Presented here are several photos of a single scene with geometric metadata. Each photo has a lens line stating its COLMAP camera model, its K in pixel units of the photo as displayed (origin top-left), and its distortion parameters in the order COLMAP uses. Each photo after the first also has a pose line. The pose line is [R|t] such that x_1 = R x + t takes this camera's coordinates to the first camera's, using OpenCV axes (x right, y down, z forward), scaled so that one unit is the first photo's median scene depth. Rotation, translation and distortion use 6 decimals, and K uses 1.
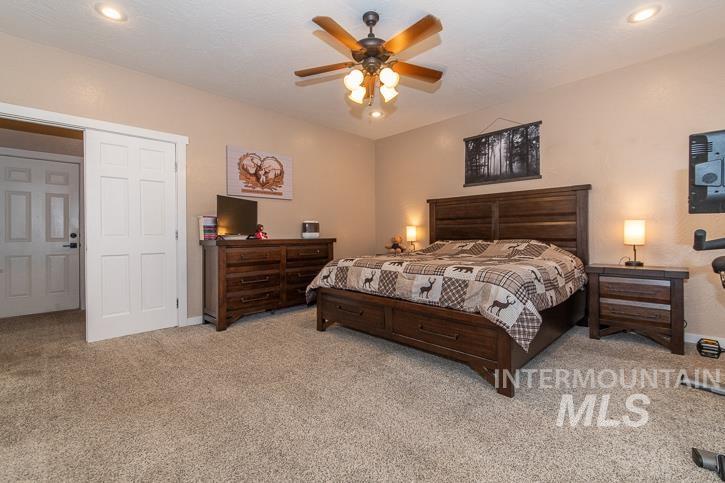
lens RADIAL K [[320.8, 0, 363.7], [0, 320.8, 231.4], [0, 0, 1]] dist [0.034929, 0.000281]
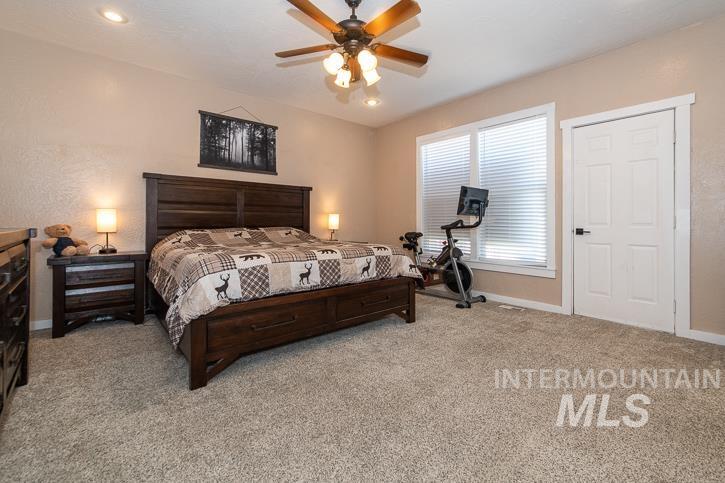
lens RADIAL K [[330.1, 0, 363.5], [0, 330.1, 225.4], [0, 0, 1]] dist [-0.000401, -0.000096]
pose [[0.071402, -0.007171, 0.997422, -0.606172], [-0.012233, 0.999893, 0.008064, 0.007174], [-0.997373, -0.012777, 0.071307, 0.560860]]
